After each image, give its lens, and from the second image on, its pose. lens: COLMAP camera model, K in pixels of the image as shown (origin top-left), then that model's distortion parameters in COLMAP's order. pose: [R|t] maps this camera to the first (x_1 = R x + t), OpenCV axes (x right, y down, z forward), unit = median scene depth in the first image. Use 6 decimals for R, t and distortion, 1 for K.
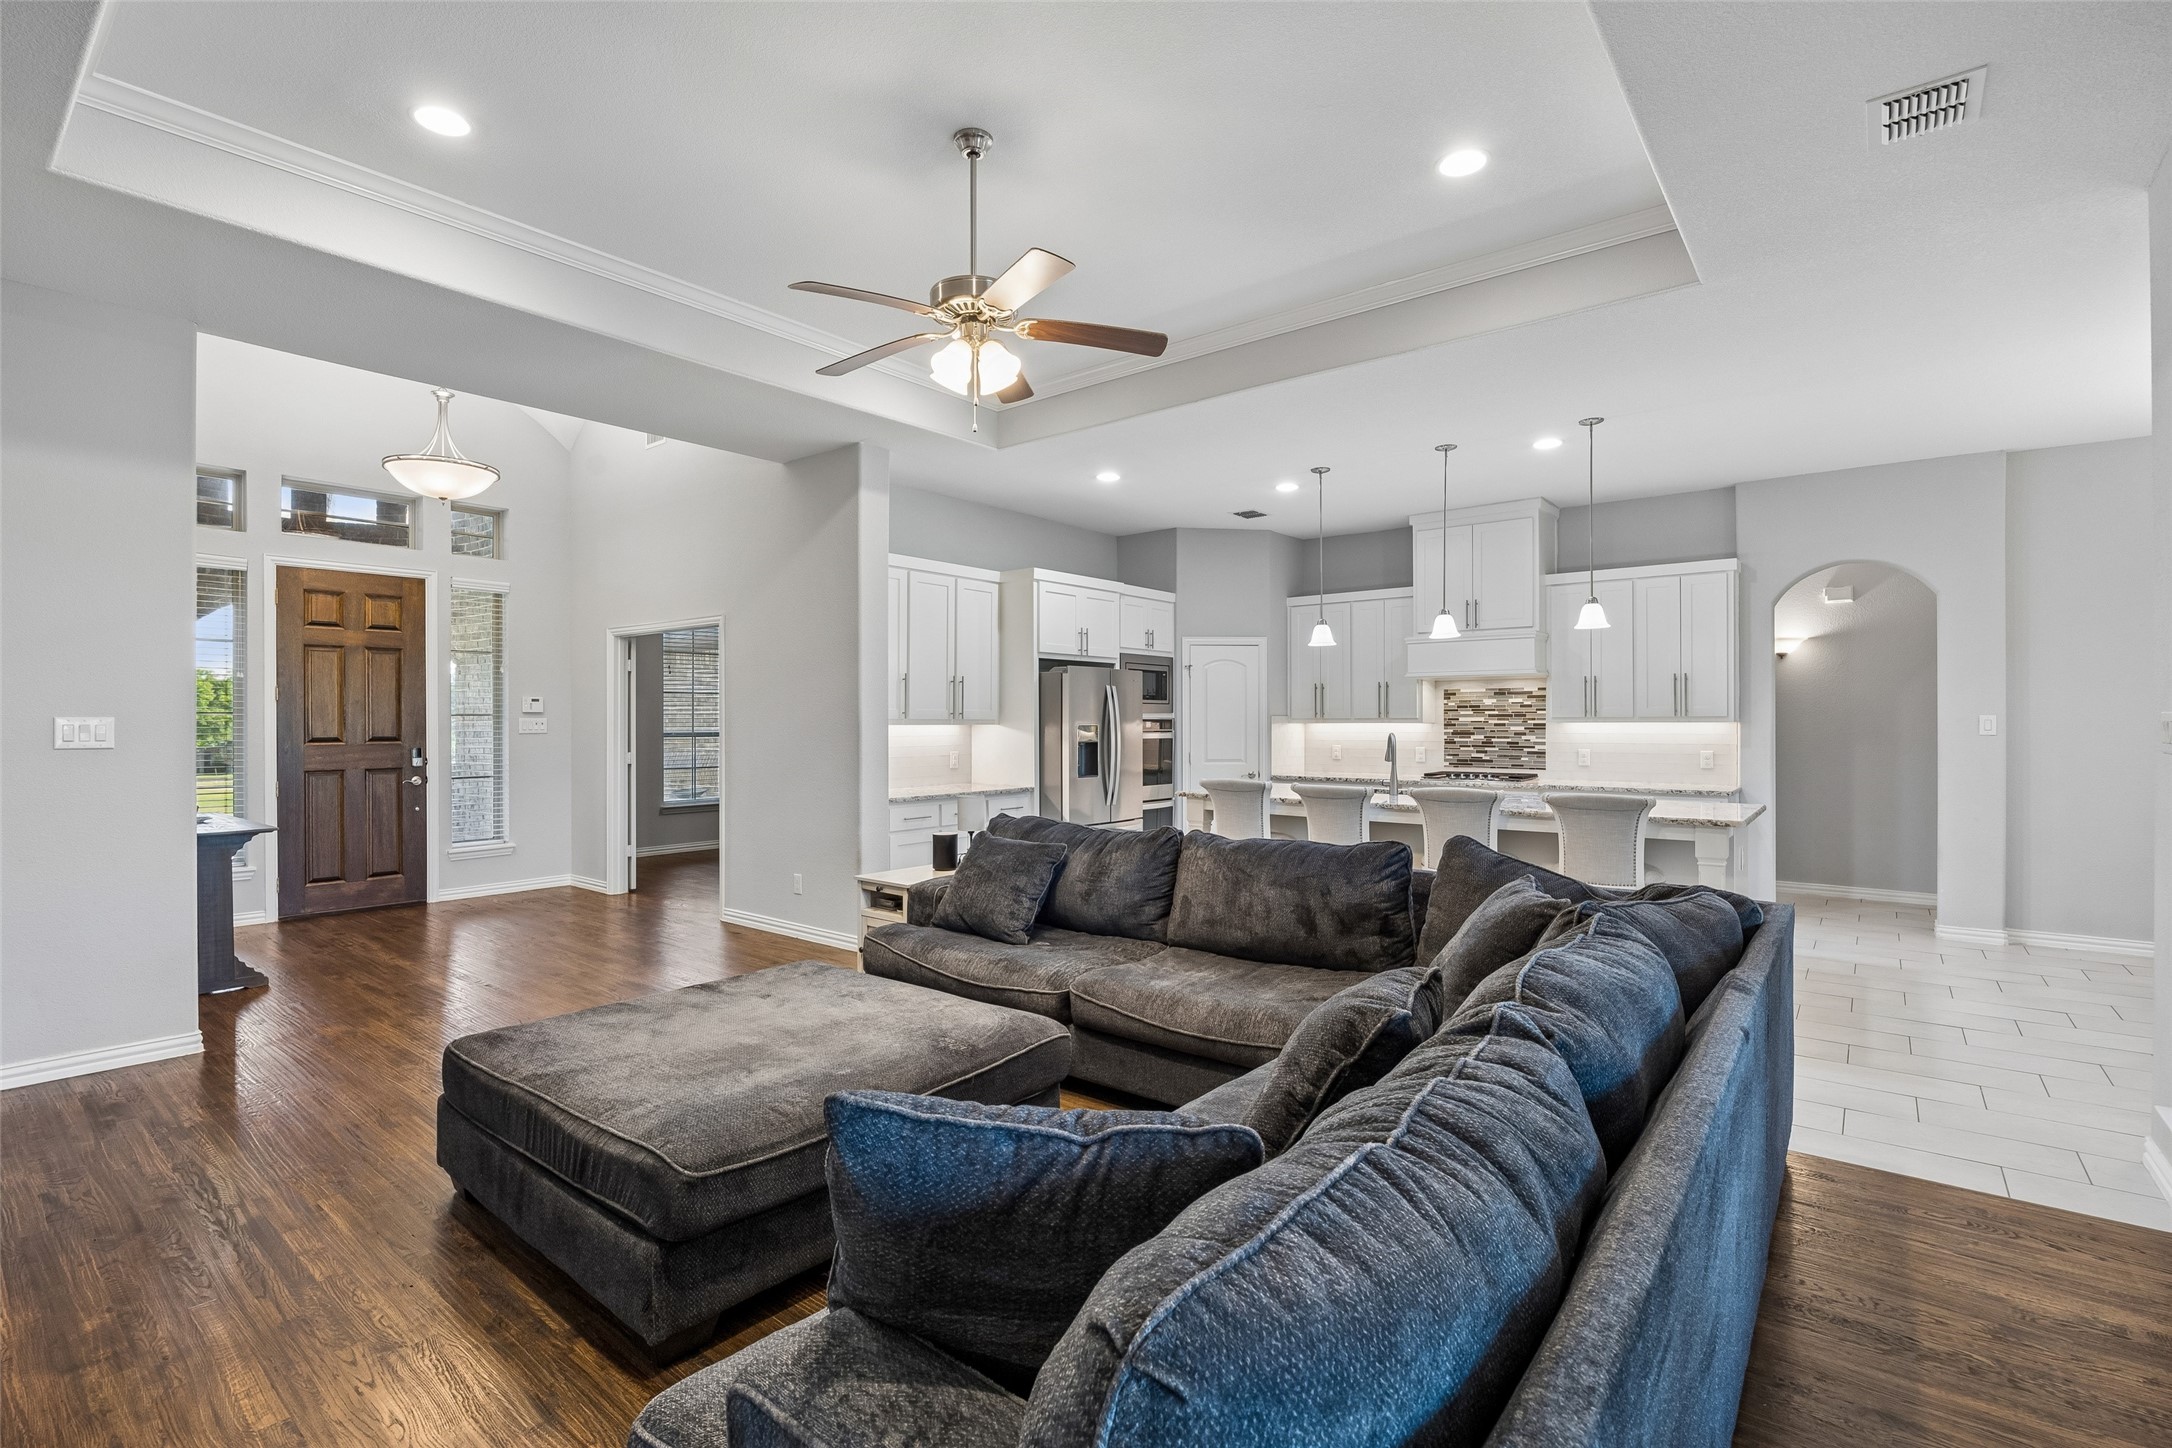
lens RADIAL K [[998.8, 0, 1074.8], [0, 998.8, 726.7], [0, 0, 1]] dist [-0.018991, 0.001552]
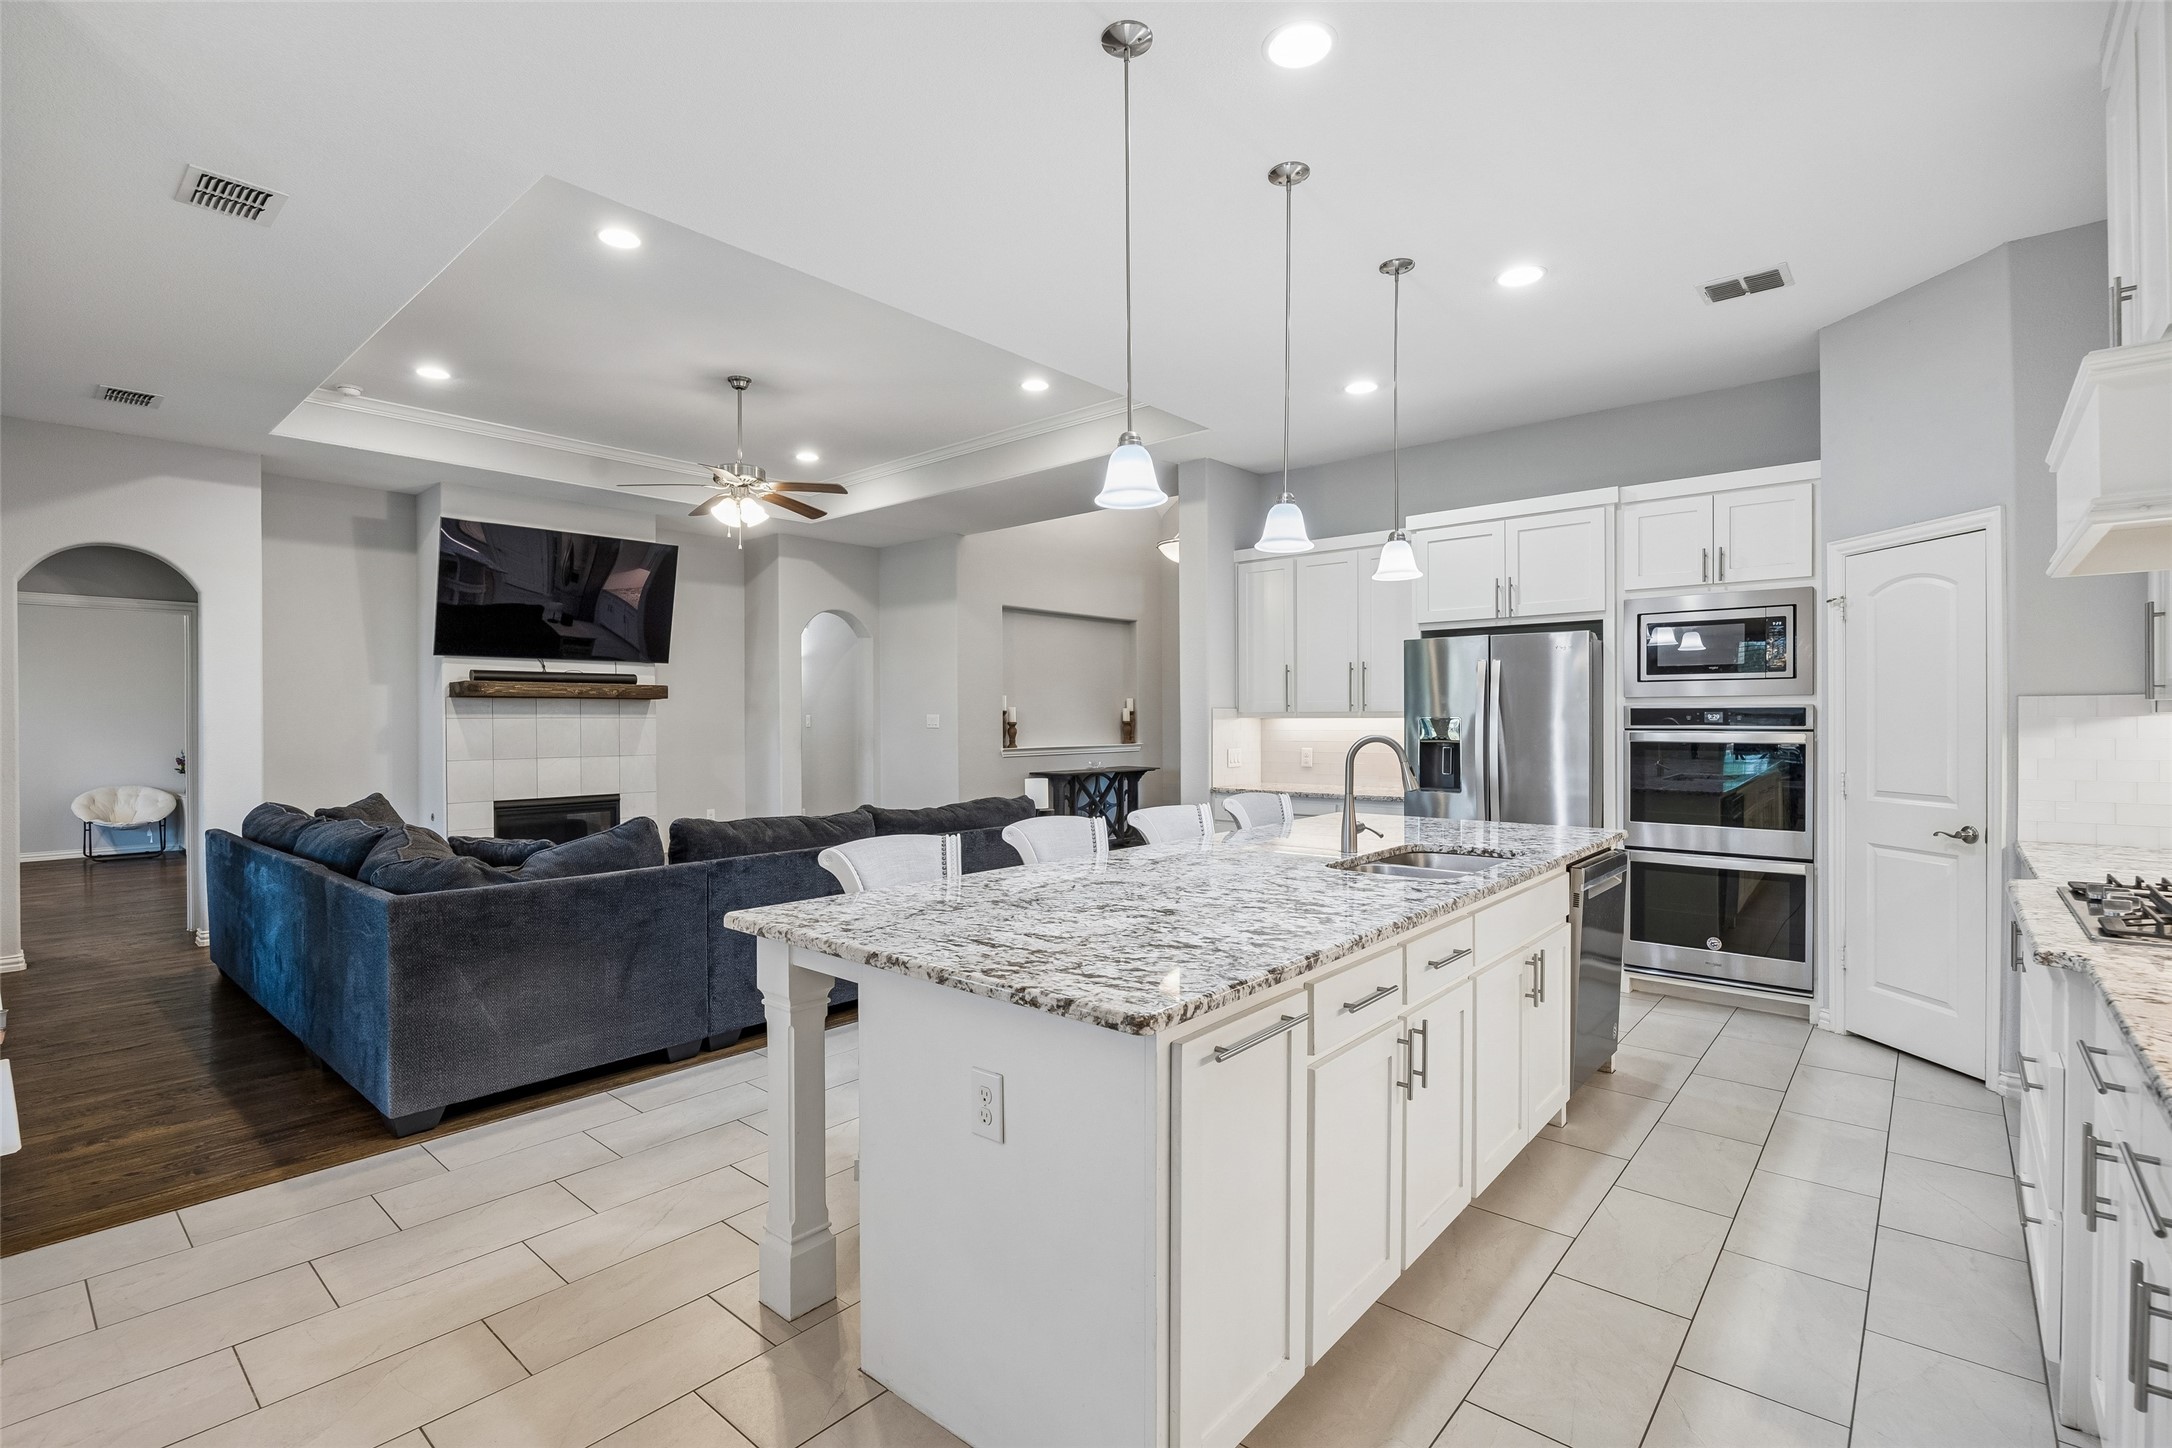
lens RADIAL K [[998.8, 0, 1076.5], [0, 998.8, 735.0], [0, 0, 1]] dist [-0.018991, 0.001552]
pose [[-0.041935, 0.018909, -0.998941, 0.672965], [0.002951, 0.999819, 0.018802, -0.004047], [0.999116, -0.002159, -0.041984, 0.692453]]
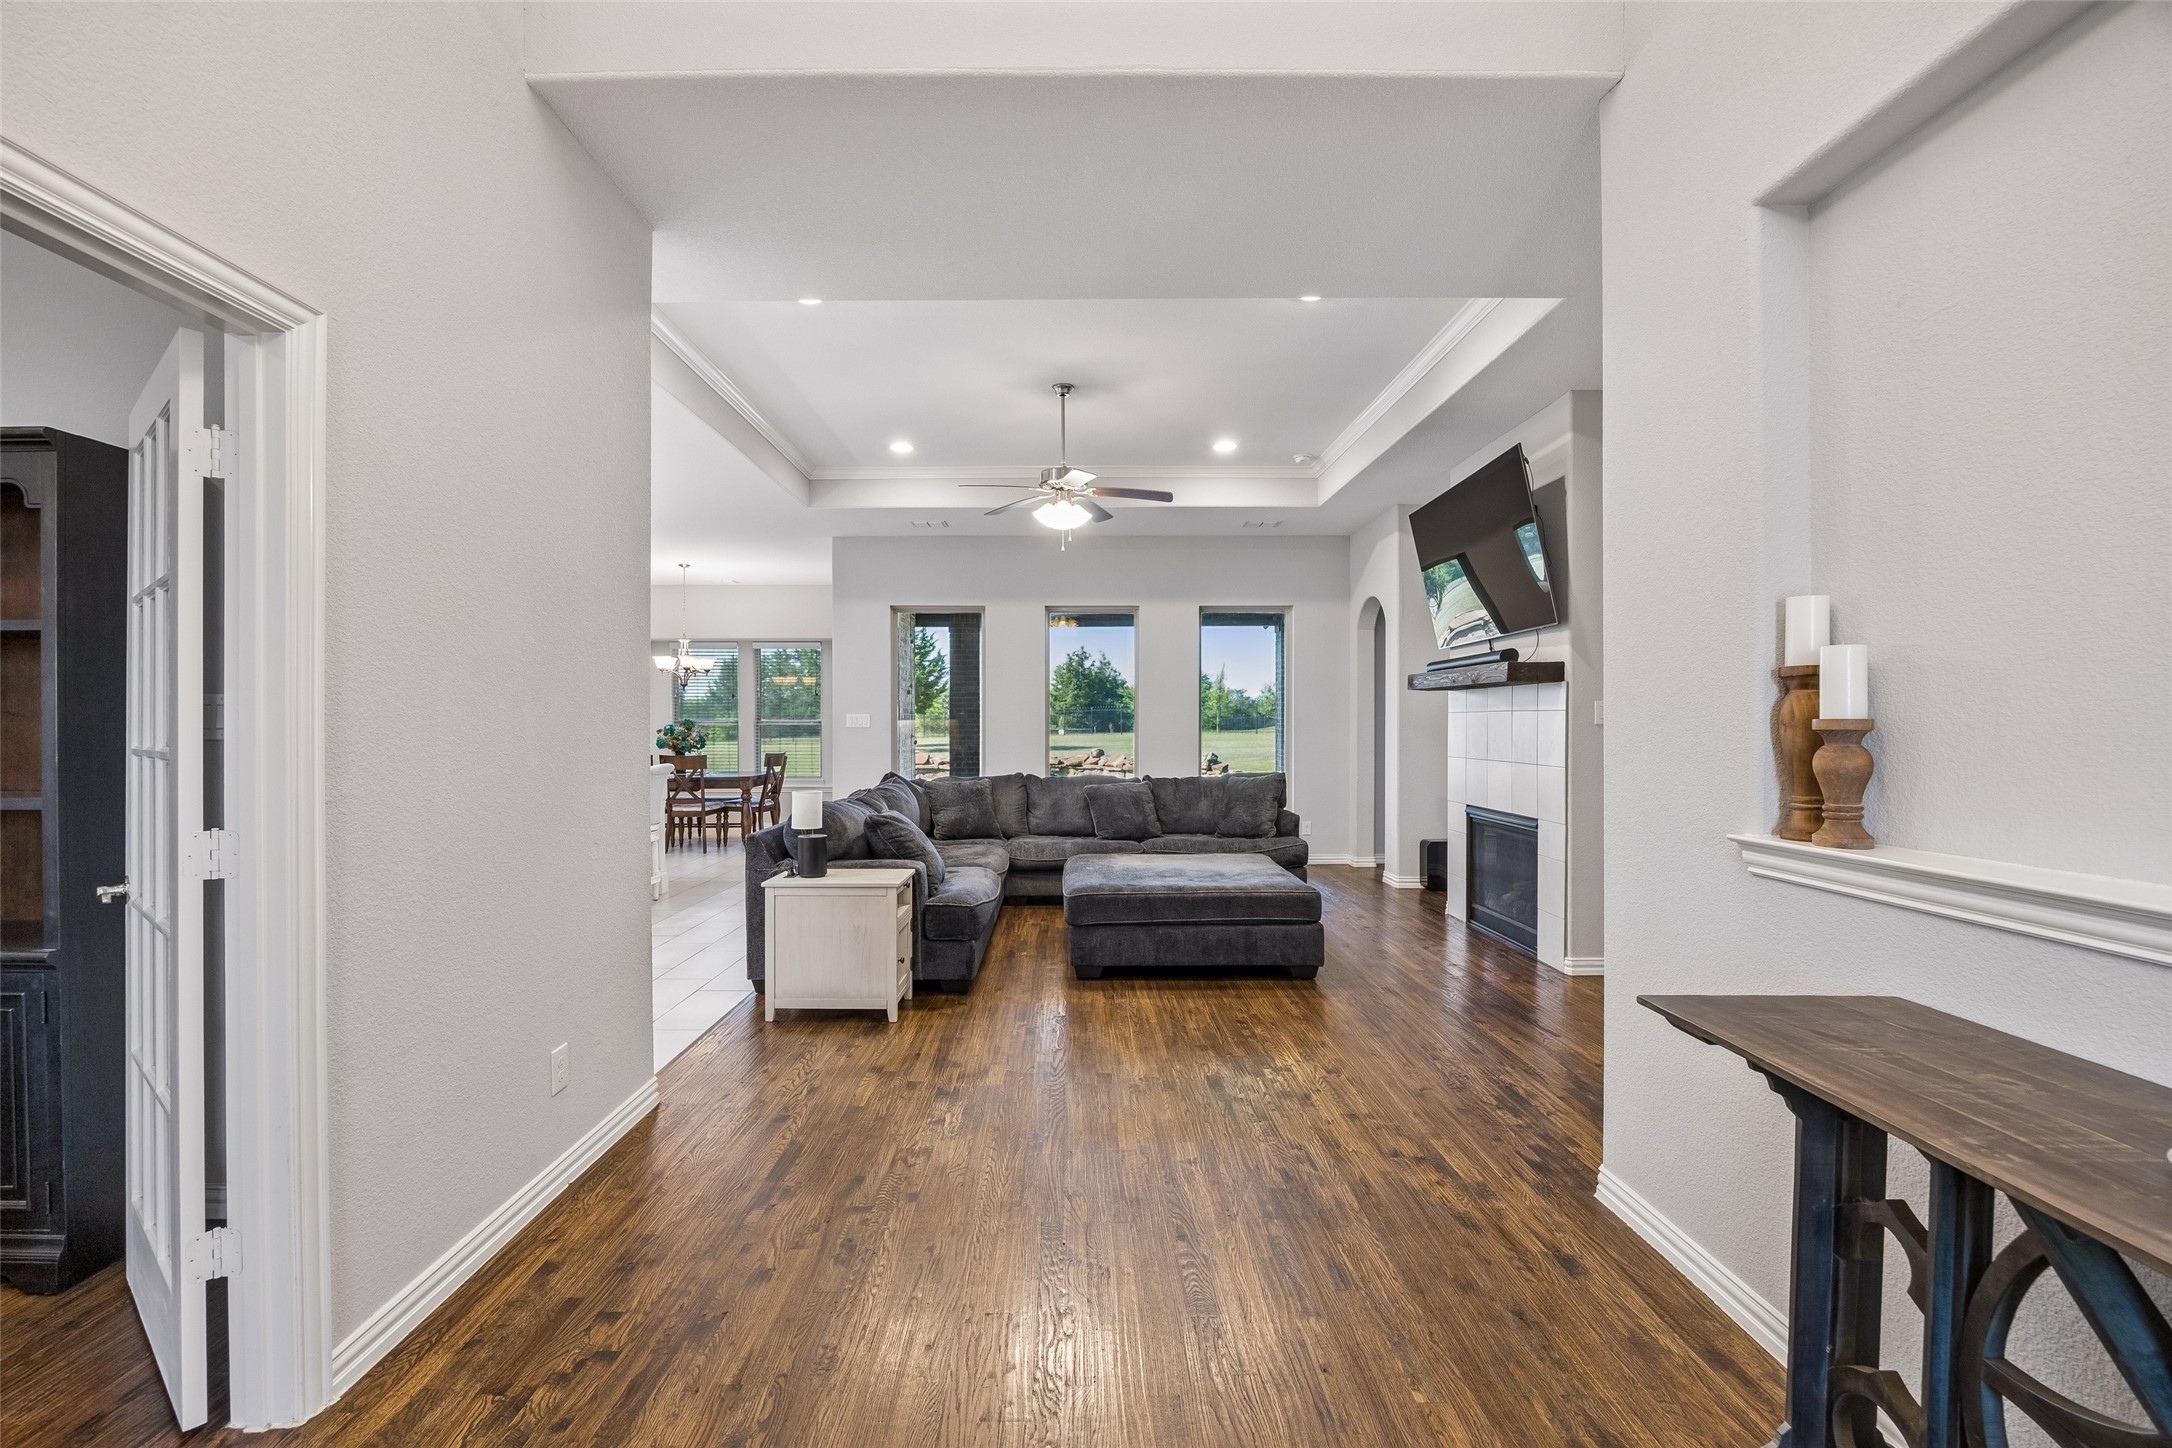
lens RADIAL K [[938.1, 0, 1049.5], [0, 938.1, 724.3], [0, 0, 1]] dist [-0.016945, 0.000066]
pose [[-0.612636, -0.000019, 0.790366, -0.586619], [0.005130, 0.999979, 0.004001, 0.001456], [-0.790349, 0.006505, -0.612623, 0.857039]]
